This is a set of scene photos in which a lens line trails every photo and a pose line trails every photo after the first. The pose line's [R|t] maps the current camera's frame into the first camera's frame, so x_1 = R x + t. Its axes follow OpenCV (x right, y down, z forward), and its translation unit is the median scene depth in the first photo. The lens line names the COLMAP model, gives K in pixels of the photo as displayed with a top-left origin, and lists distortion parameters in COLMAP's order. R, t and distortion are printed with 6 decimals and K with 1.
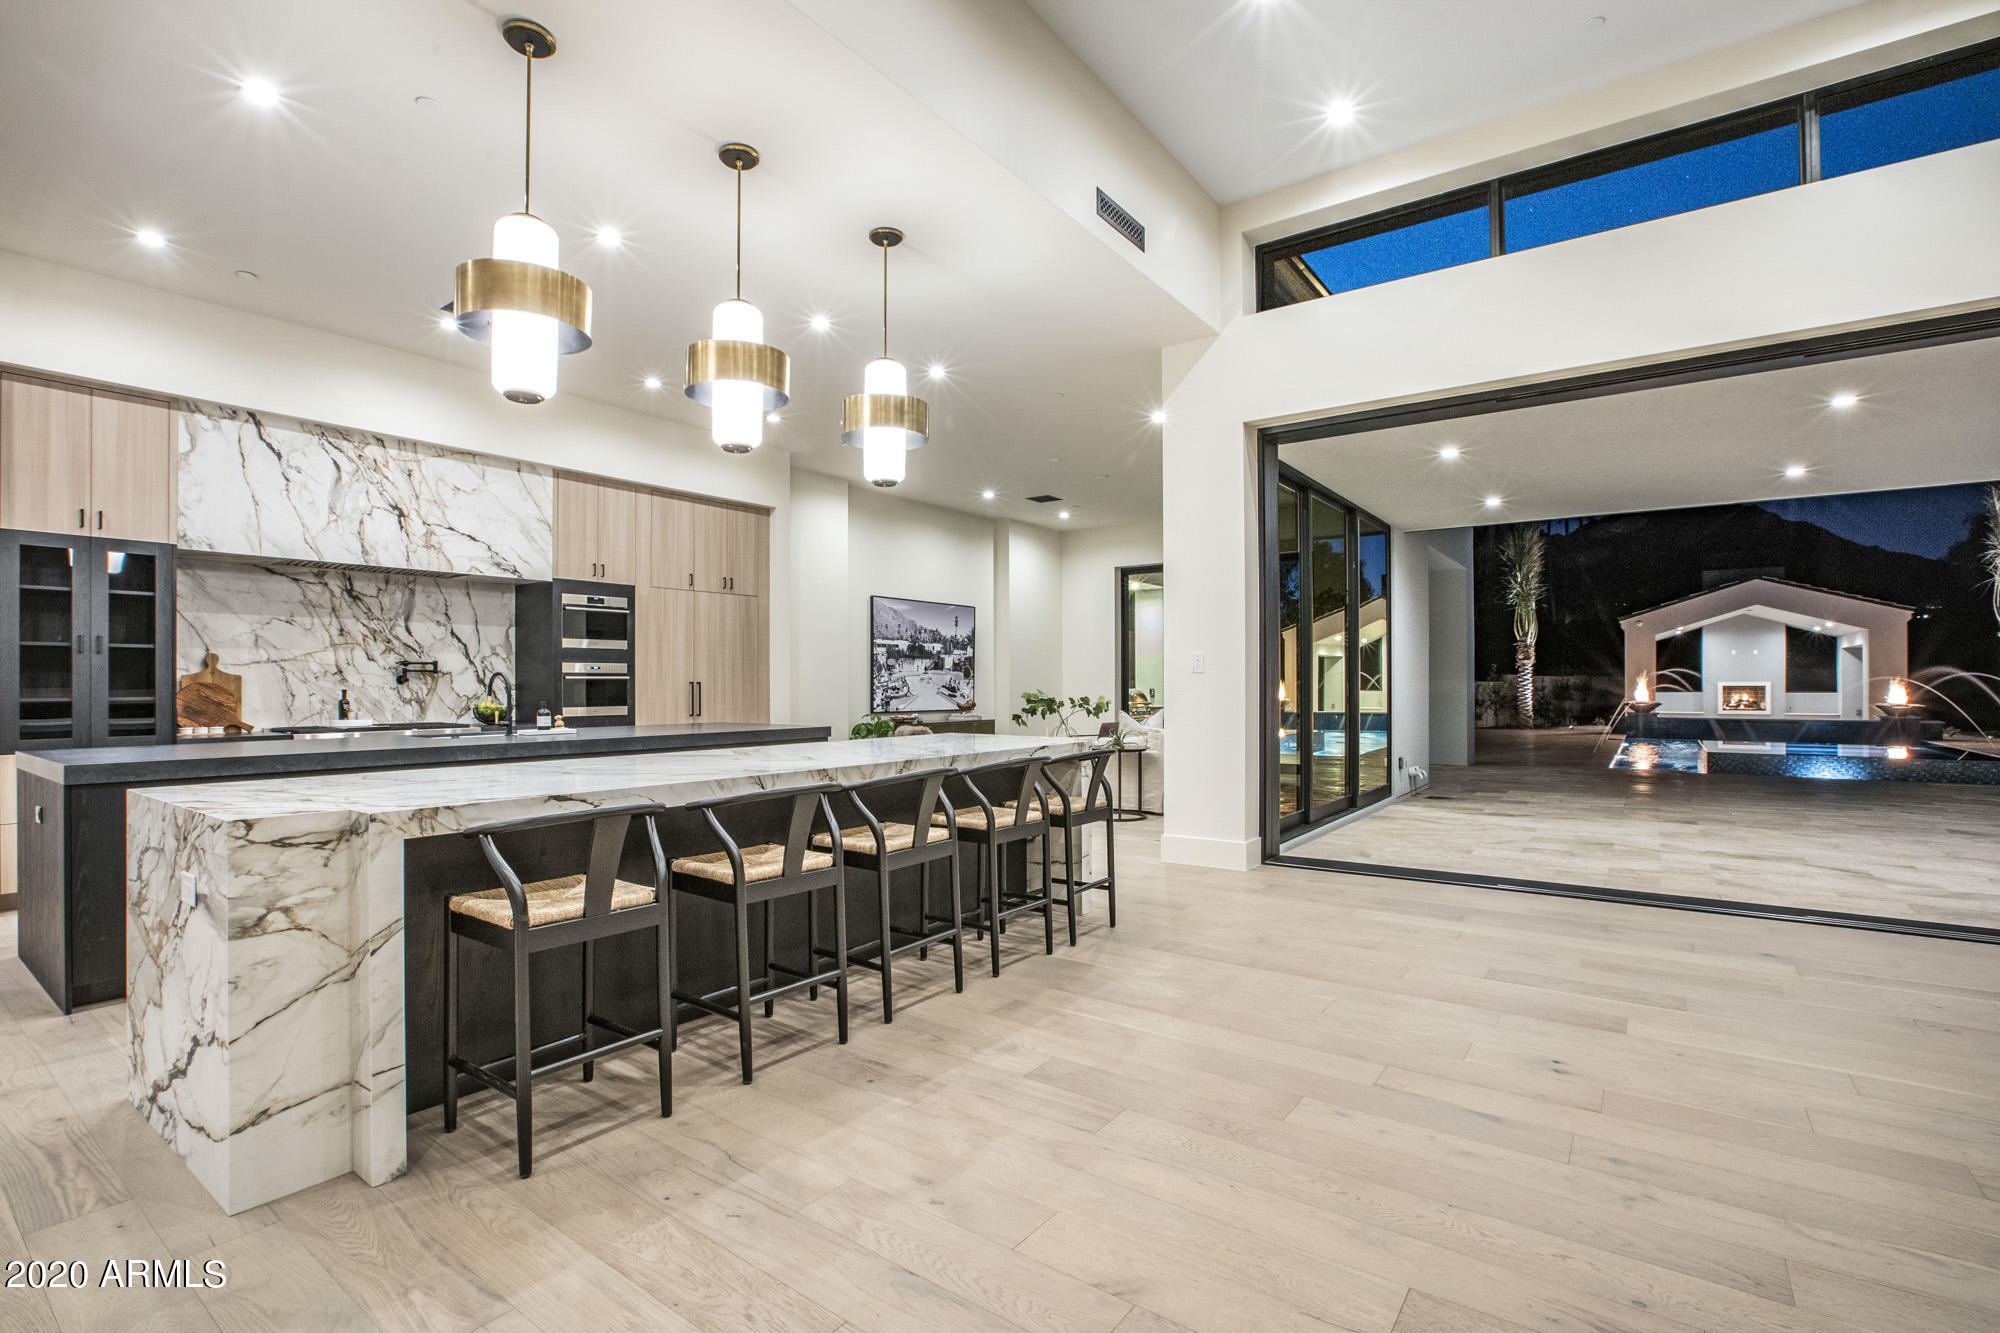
lens RADIAL K [[921.8, 0, 1000.9], [0, 921.8, 673.7], [0, 0, 1]] dist [0.000068, -0.000030]
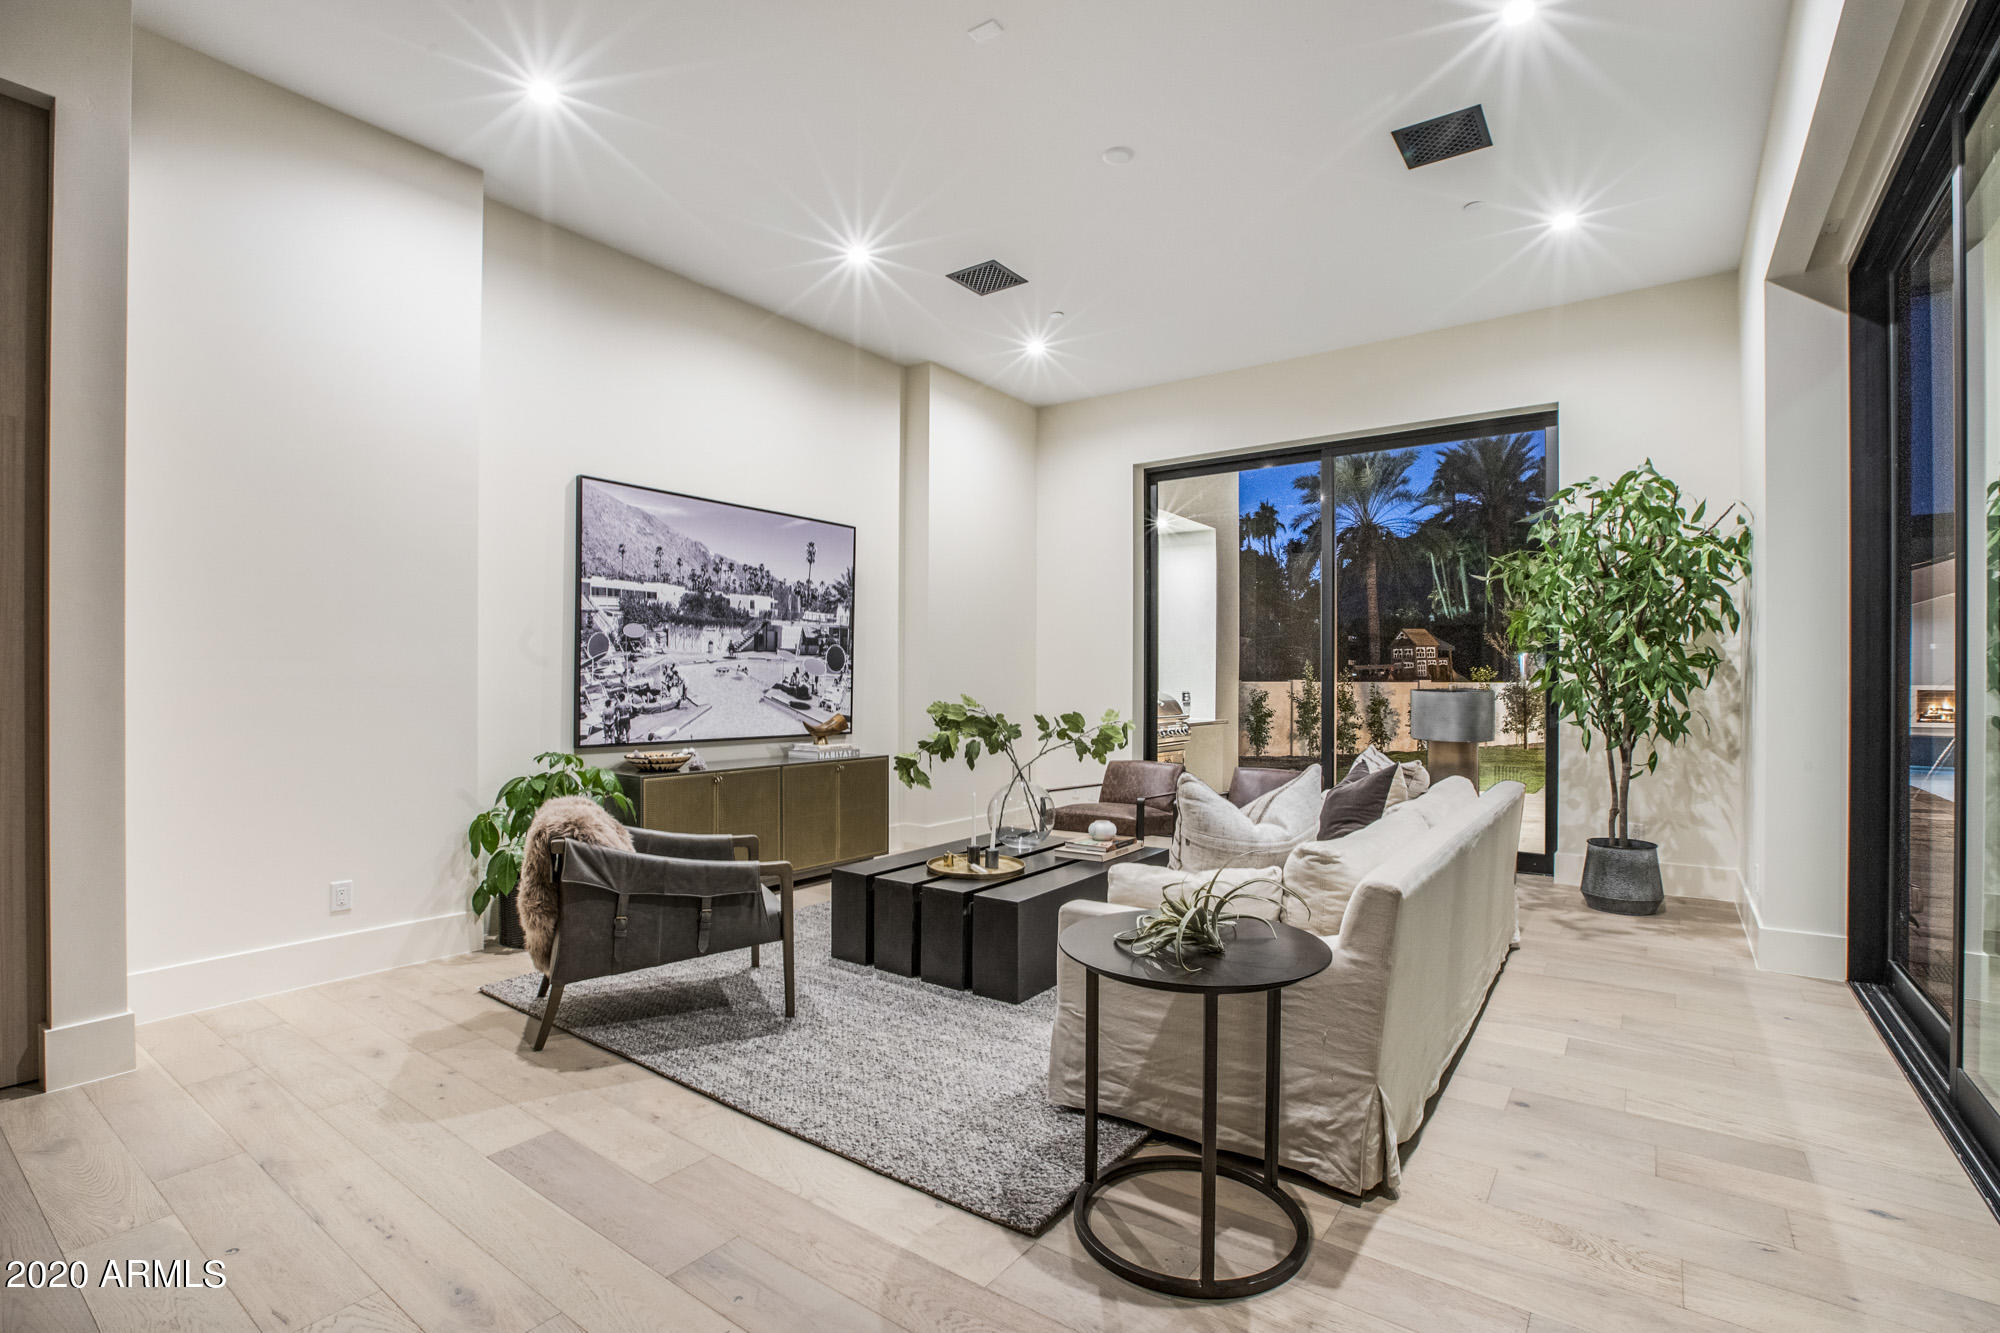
lens RADIAL K [[921.8, 0, 994.9], [0, 921.8, 672.0], [0, 0, 1]] dist [0.000068, -0.000030]
pose [[0.999939, 0.006192, -0.009187, 0.055340], [-0.006189, 0.999981, 0.000375, 0.005542], [0.009189, -0.000318, 0.999958, 0.536026]]
